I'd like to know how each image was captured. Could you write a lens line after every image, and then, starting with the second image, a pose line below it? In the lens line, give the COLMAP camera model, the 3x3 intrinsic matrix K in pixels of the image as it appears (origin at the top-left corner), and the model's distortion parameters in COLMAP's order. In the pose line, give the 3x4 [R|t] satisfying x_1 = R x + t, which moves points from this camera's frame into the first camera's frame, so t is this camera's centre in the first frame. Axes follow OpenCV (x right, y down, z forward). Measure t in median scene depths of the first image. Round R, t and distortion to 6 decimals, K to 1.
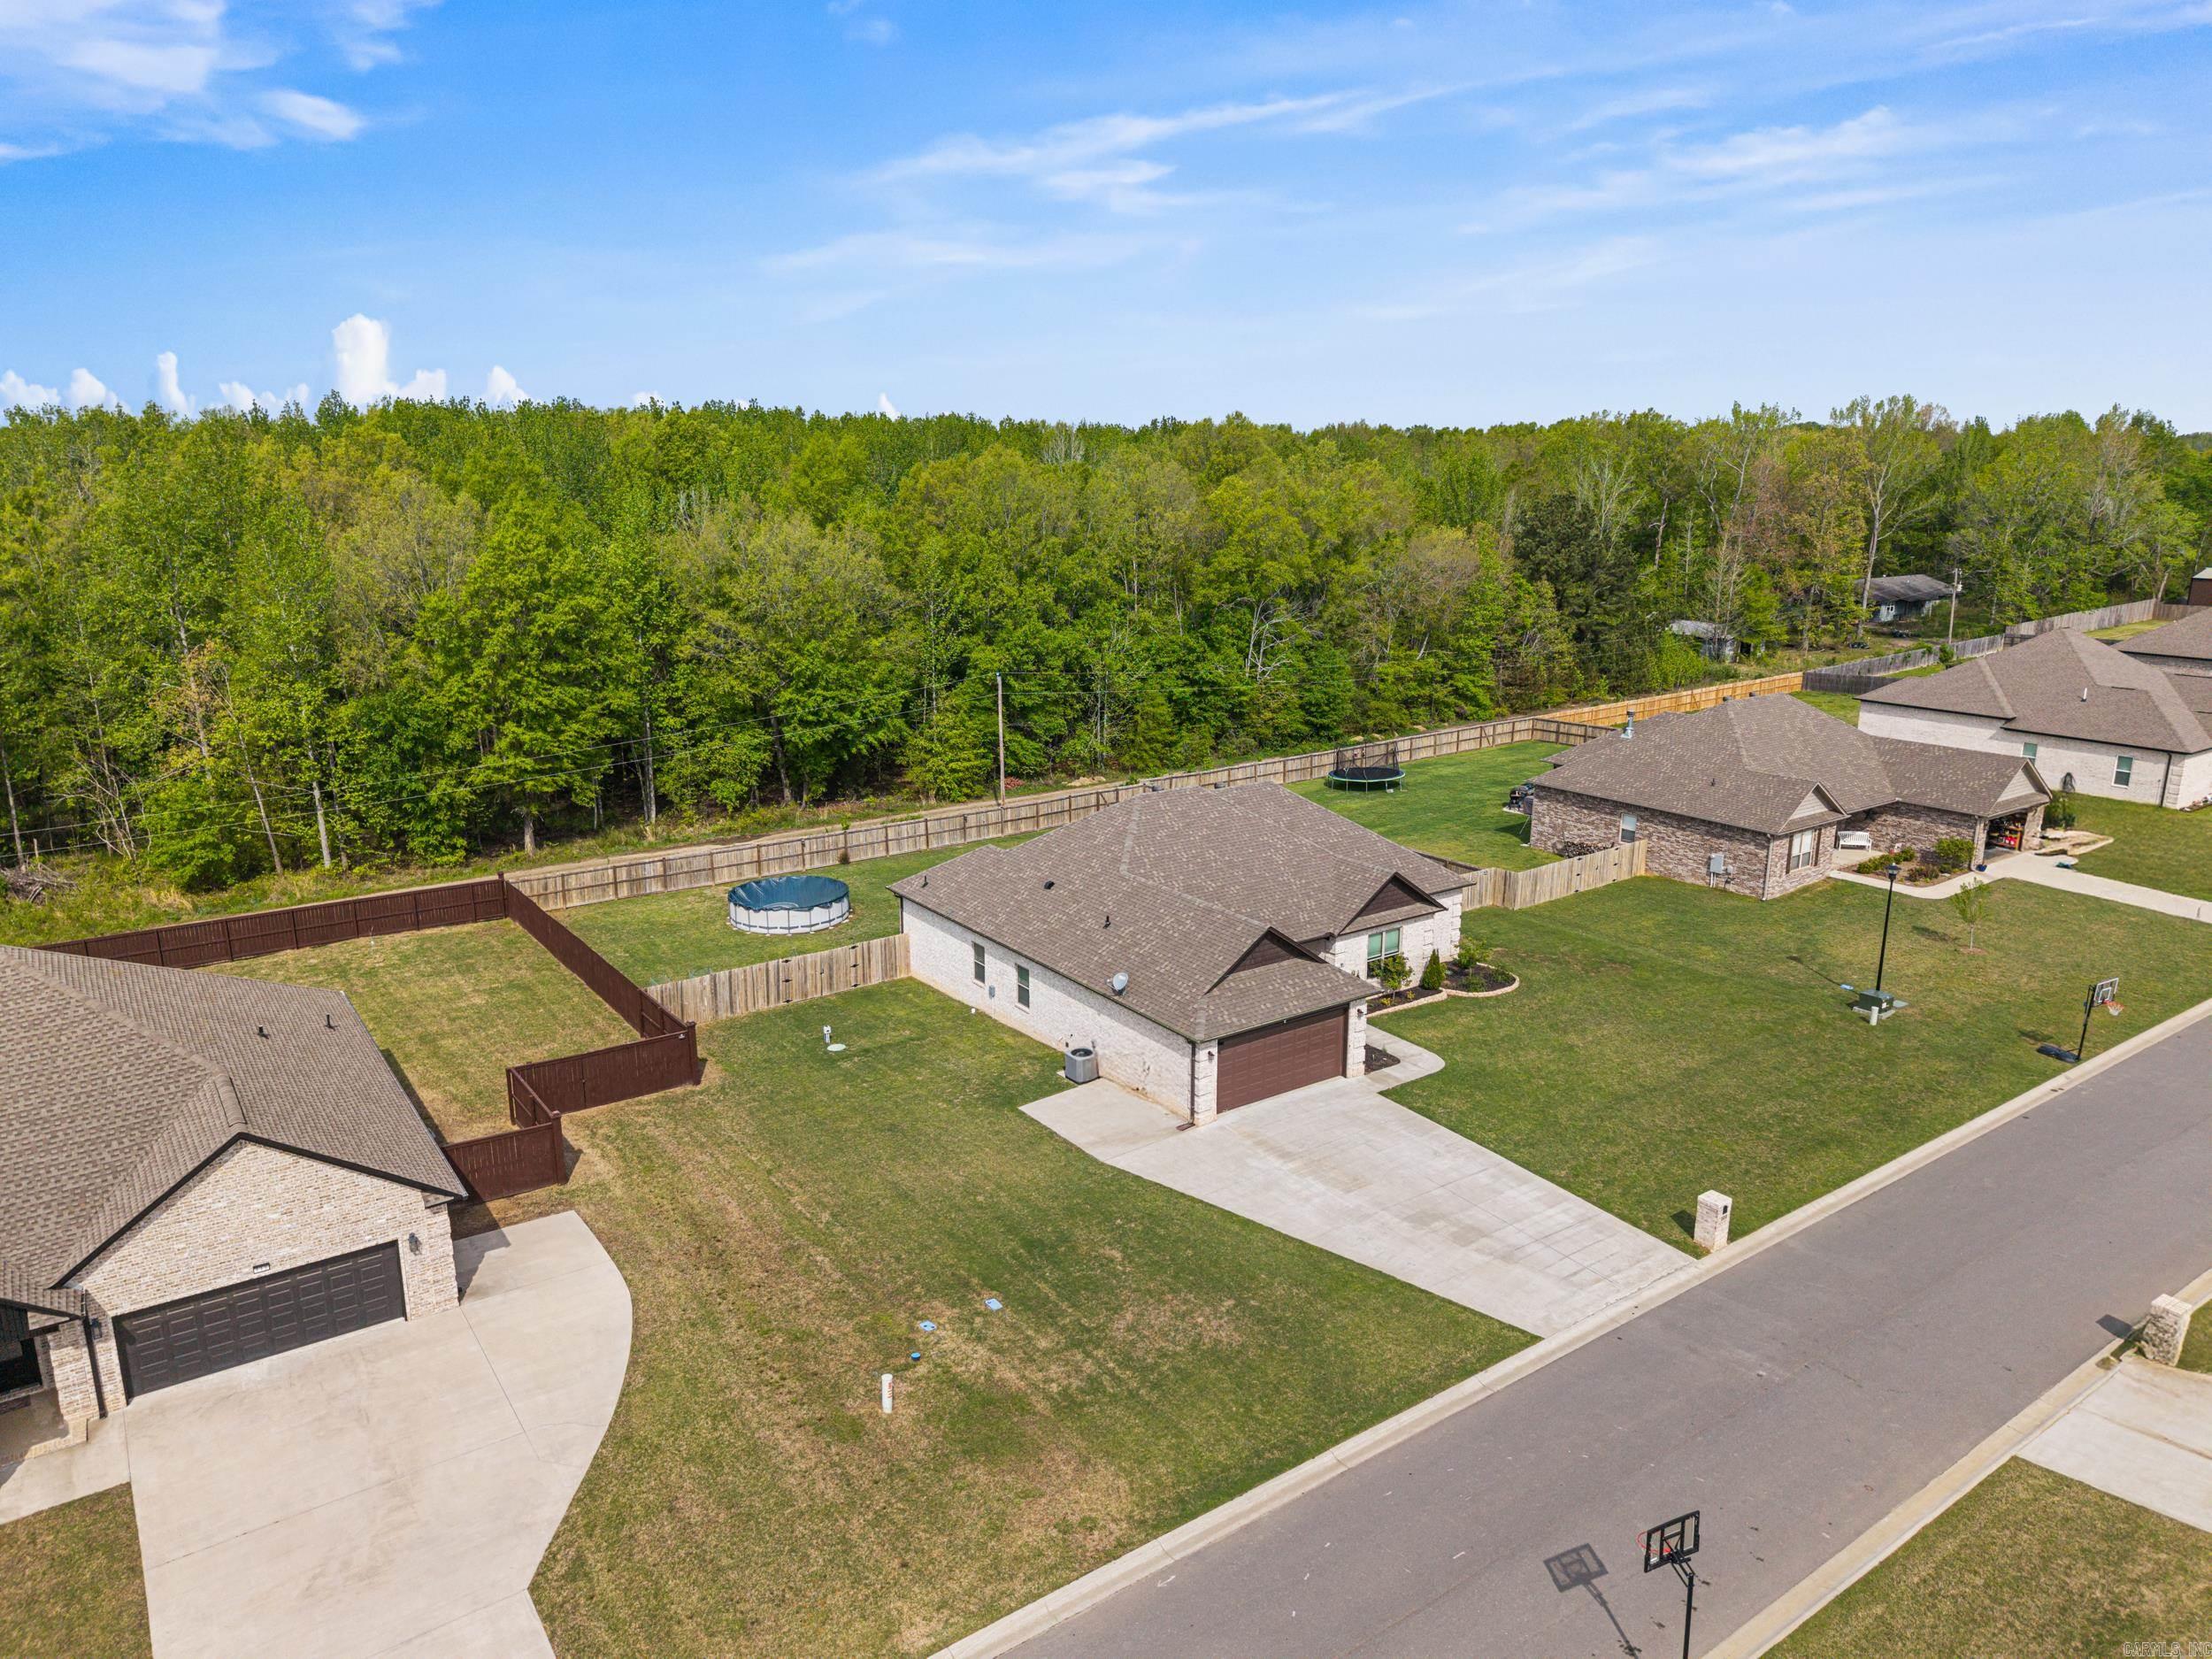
lens RADIAL K [[1477.1, 0, 1108.5], [0, 1477.1, 834.6], [0, 0, 1]] dist [0.023909, -0.017998]
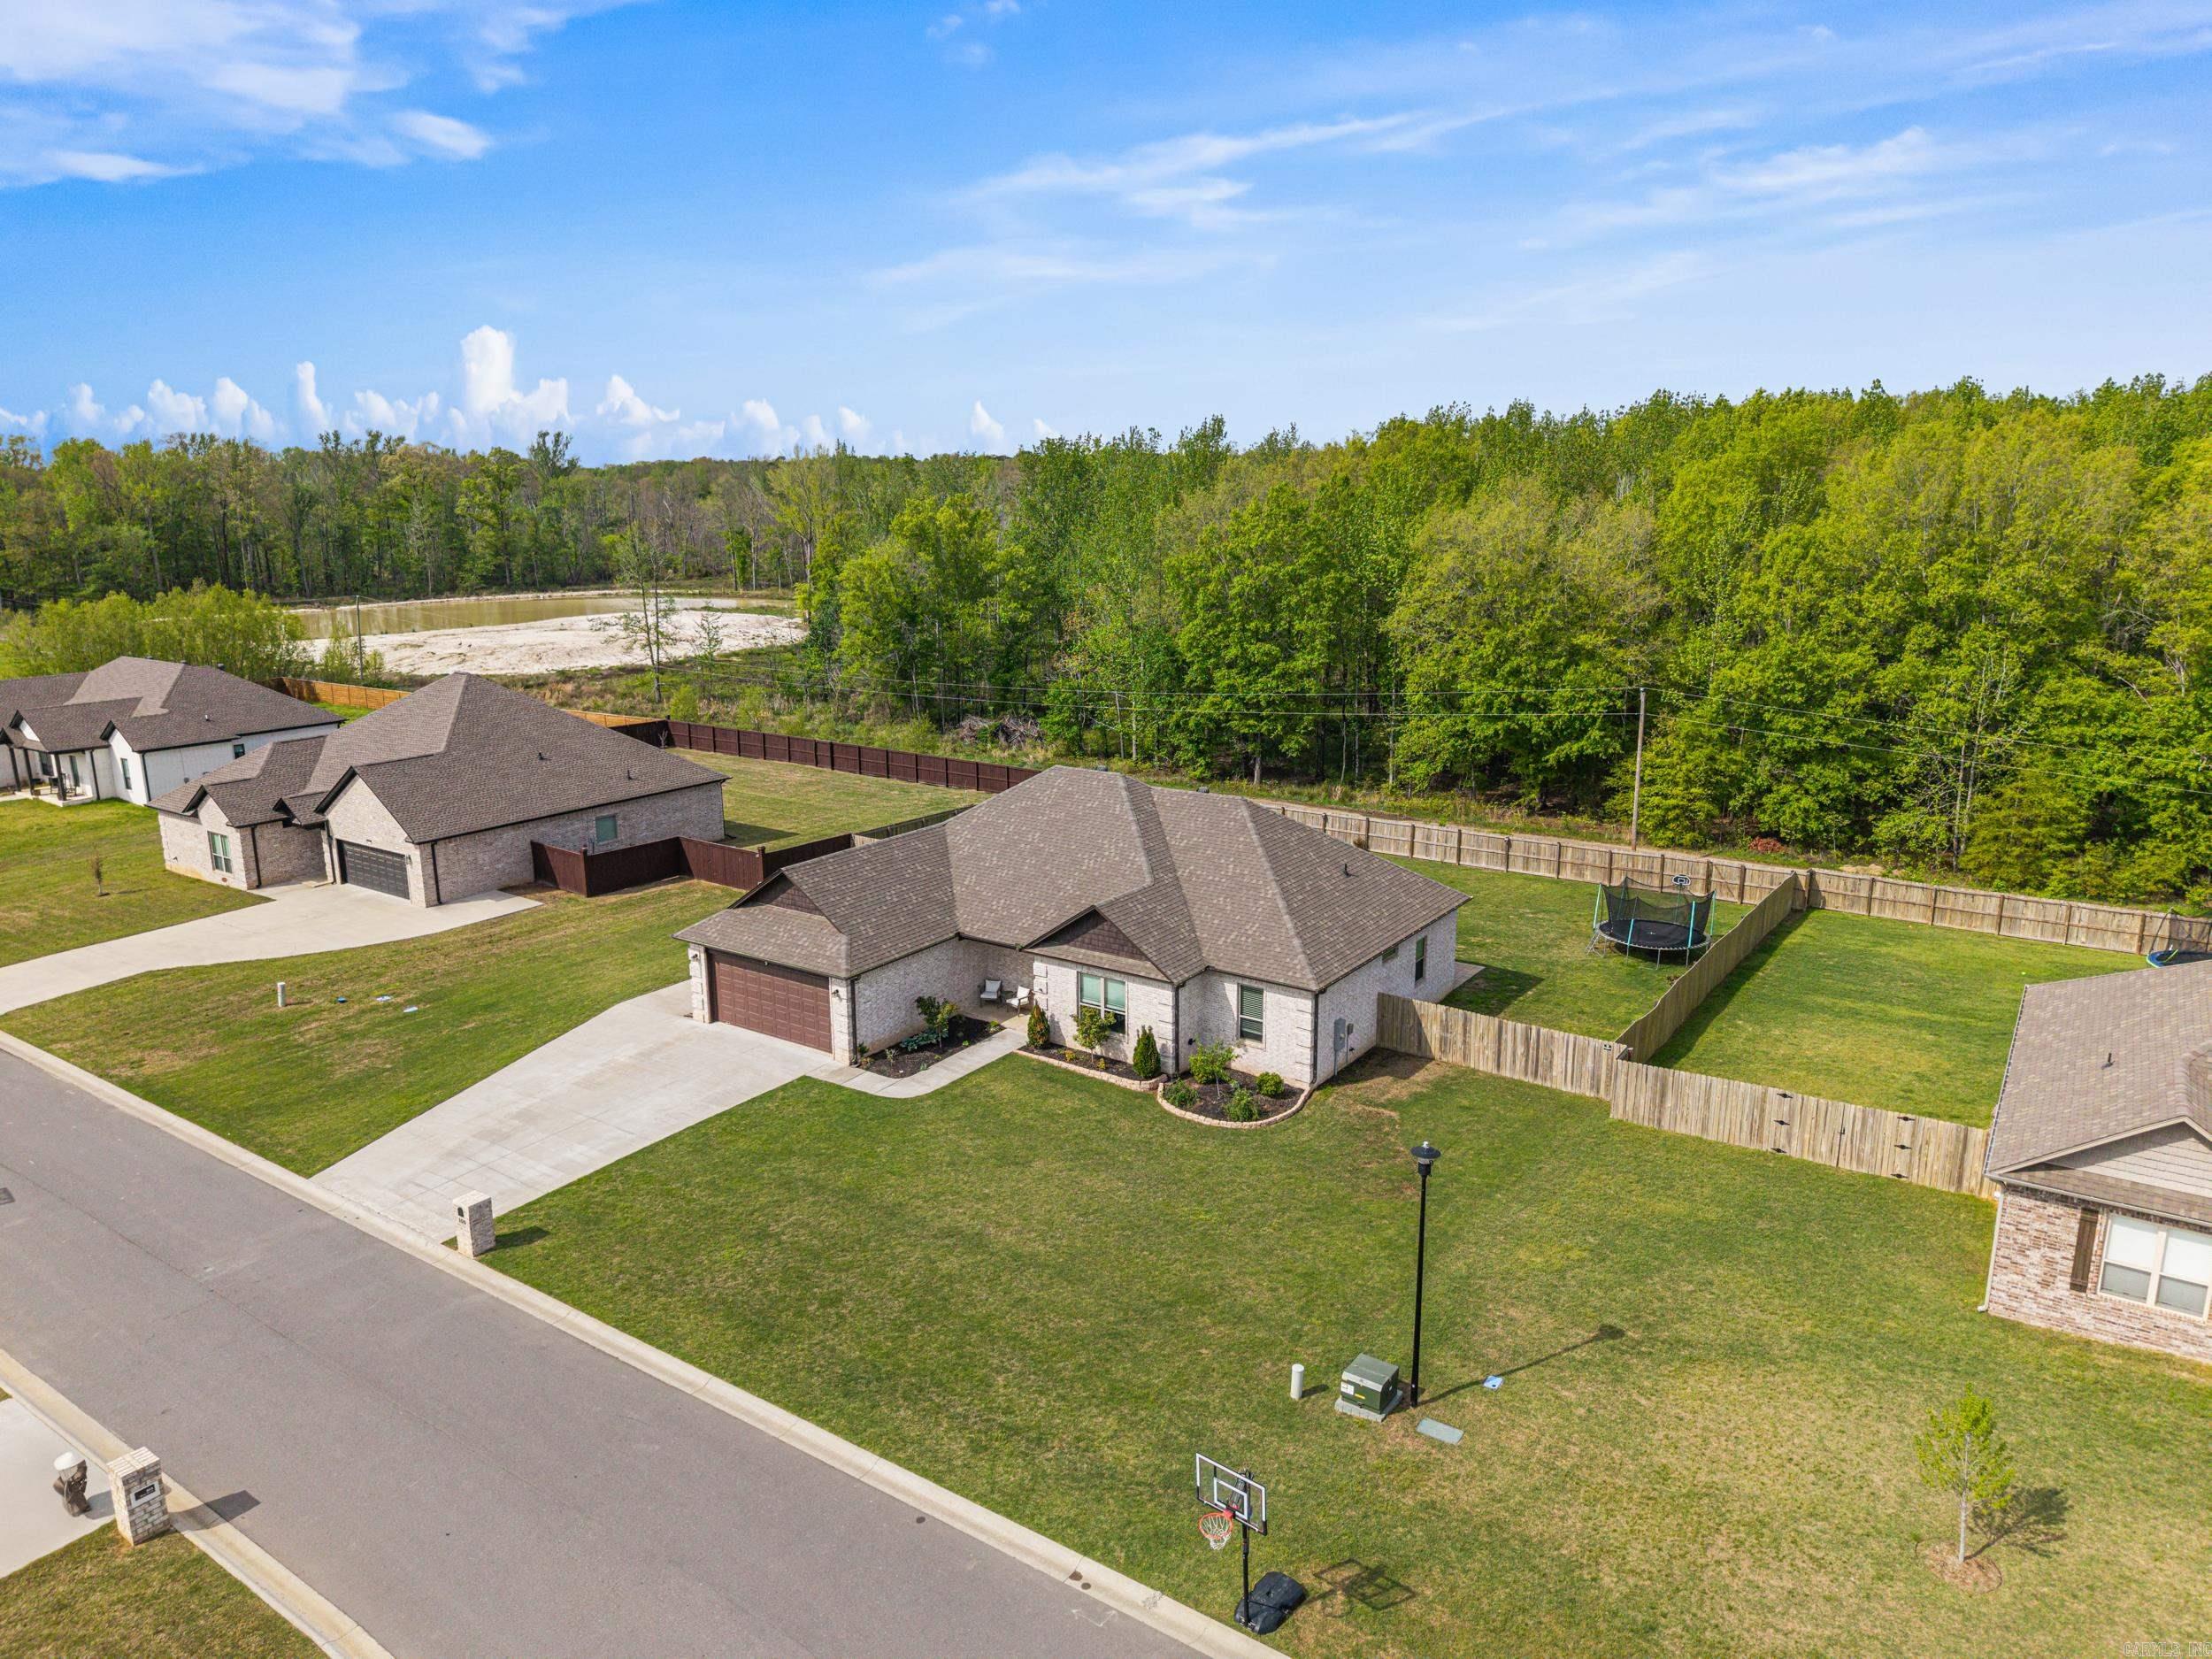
lens RADIAL K [[1477.1, 0, 1099.0], [0, 1477.1, 826.6], [0, 0, 1]] dist [0.023909, -0.017998]
pose [[0.336566, 0.209512, -0.918057, 0.867556], [-0.225550, 0.964491, 0.137420, -0.119904], [0.914249, 0.160816, 0.371871, 0.644284]]
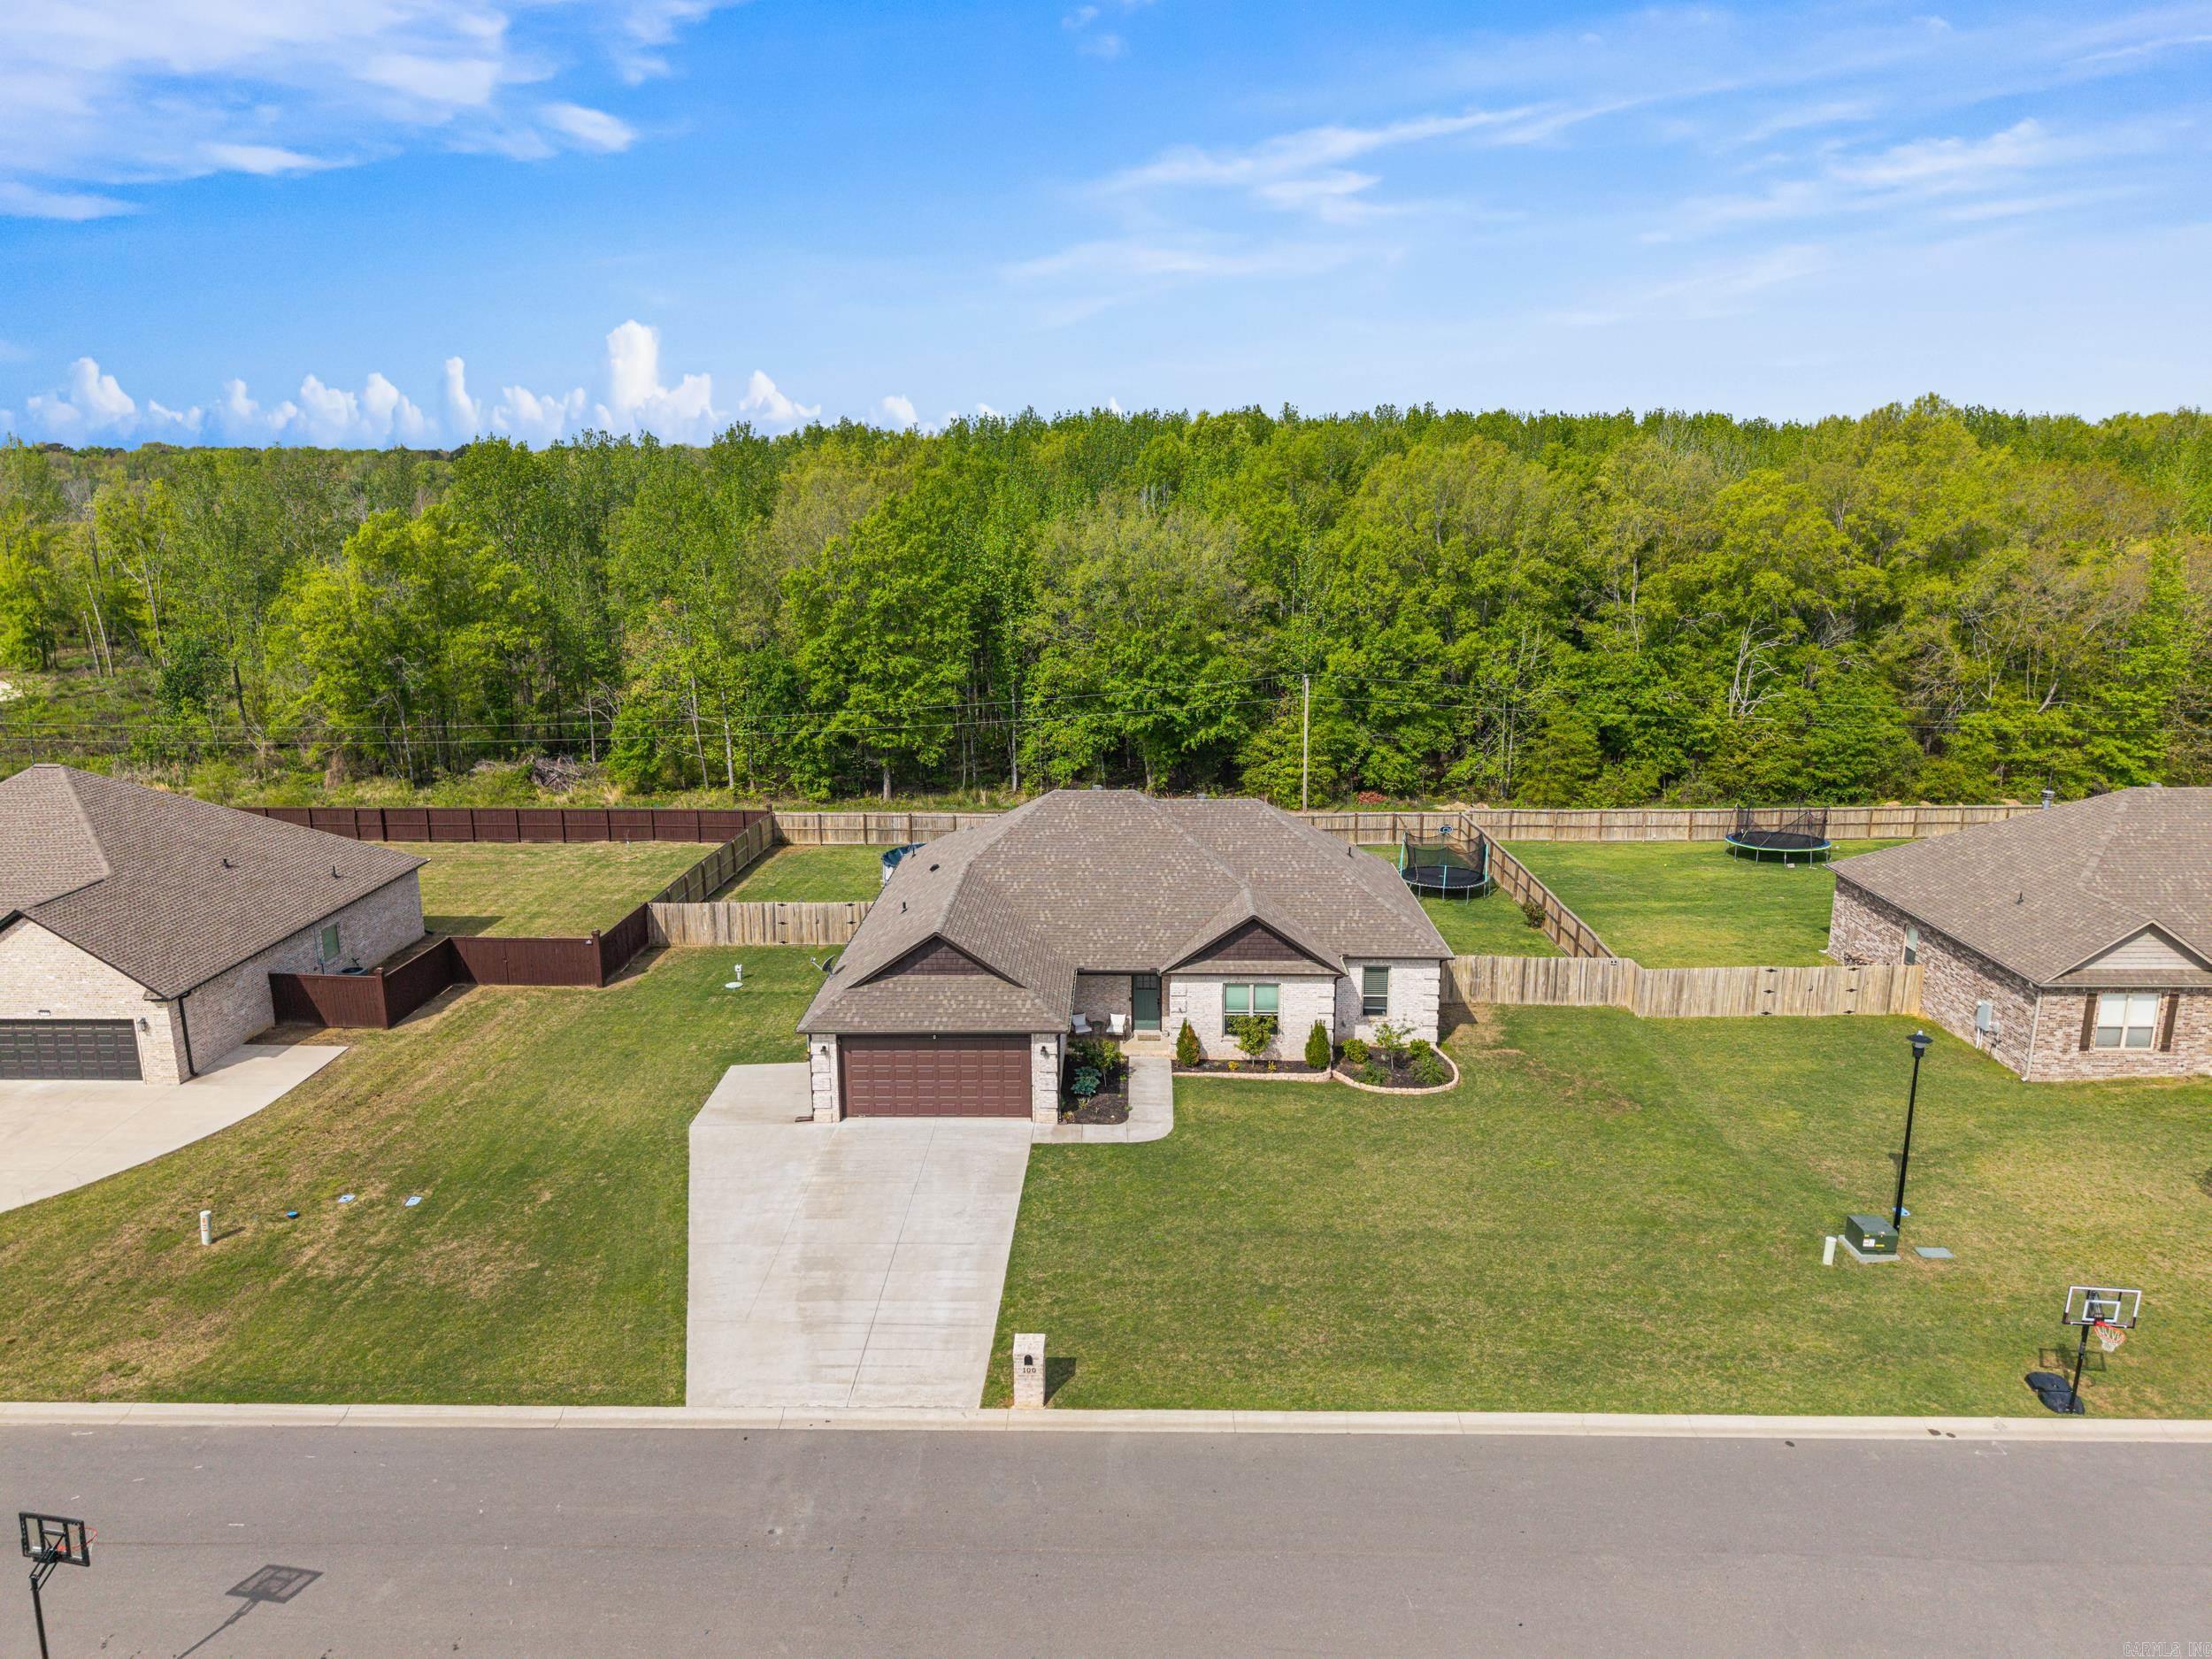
lens RADIAL K [[1477.1, 0, 1103.8], [0, 1477.1, 841.6], [0, 0, 1]] dist [0.023909, -0.017998]
pose [[0.800027, 0.138173, -0.583837, 0.567616], [-0.141657, 0.989108, 0.039975, -0.035065], [0.583001, 0.050723, 0.810886, 0.247758]]
